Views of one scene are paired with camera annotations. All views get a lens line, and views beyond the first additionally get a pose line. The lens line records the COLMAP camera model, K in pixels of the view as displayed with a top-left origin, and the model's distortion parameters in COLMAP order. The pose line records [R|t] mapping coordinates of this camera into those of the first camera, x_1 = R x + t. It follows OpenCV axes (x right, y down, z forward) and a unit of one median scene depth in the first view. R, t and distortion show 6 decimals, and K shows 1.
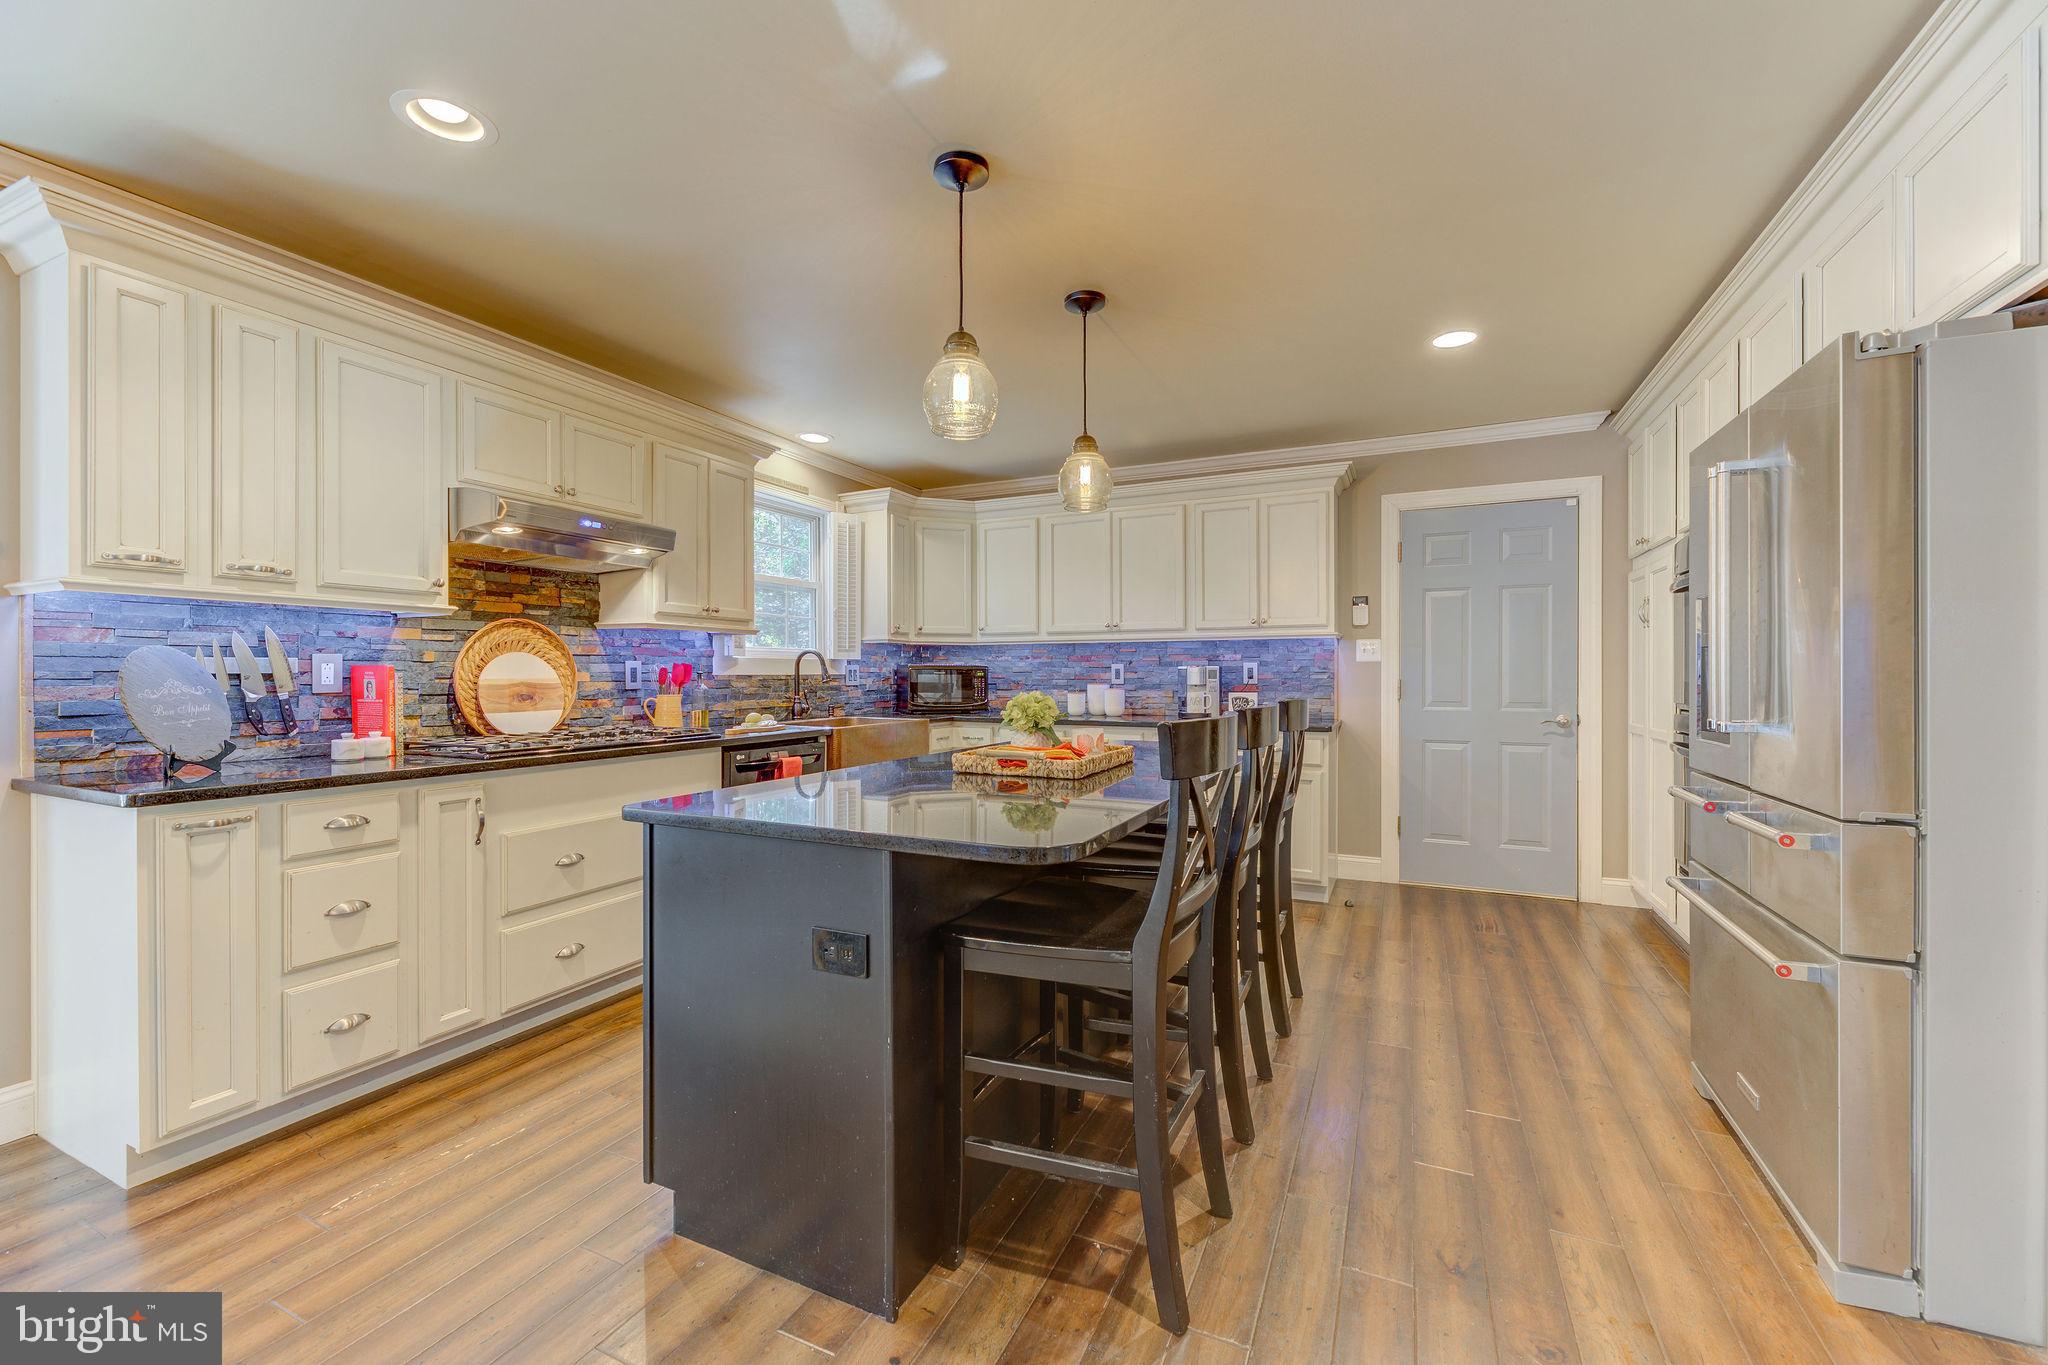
lens RADIAL K [[822.4, 0, 1022.7], [0, 822.4, 680.7], [0, 0, 1]] dist [0.006660, -0.003573]
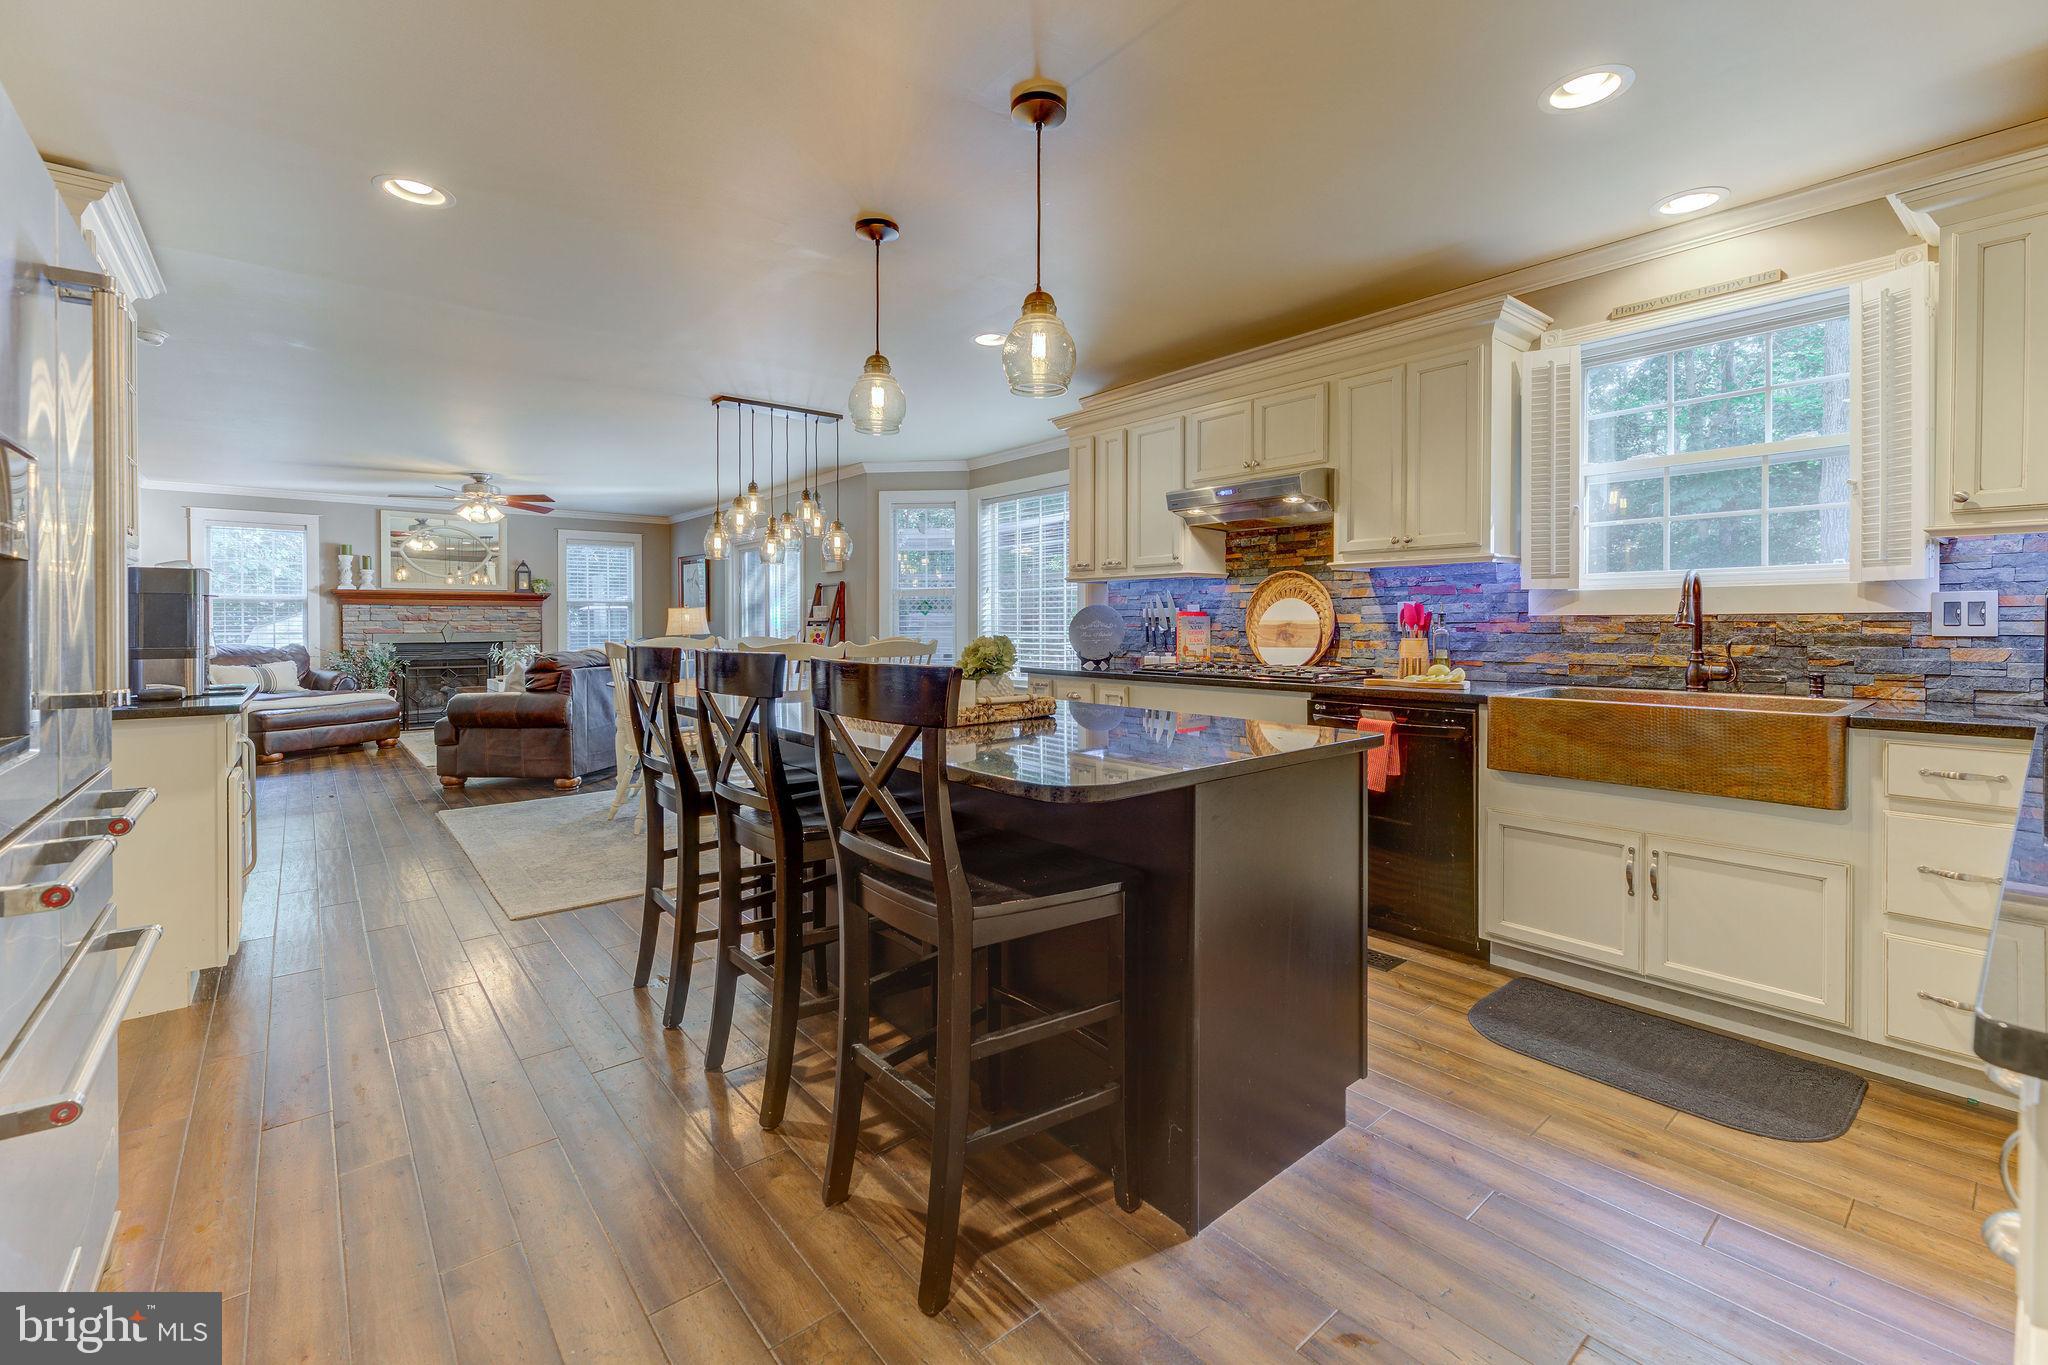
lens RADIAL K [[822.4, 0, 981.4], [0, 822.4, 629.0], [0, 0, 1]] dist [0.006660, -0.003573]
pose [[-0.418561, 0.011849, -0.908111, 0.598082], [-0.002134, 0.999899, 0.014030, -0.005015], [0.908186, 0.007811, -0.418494, 0.975180]]
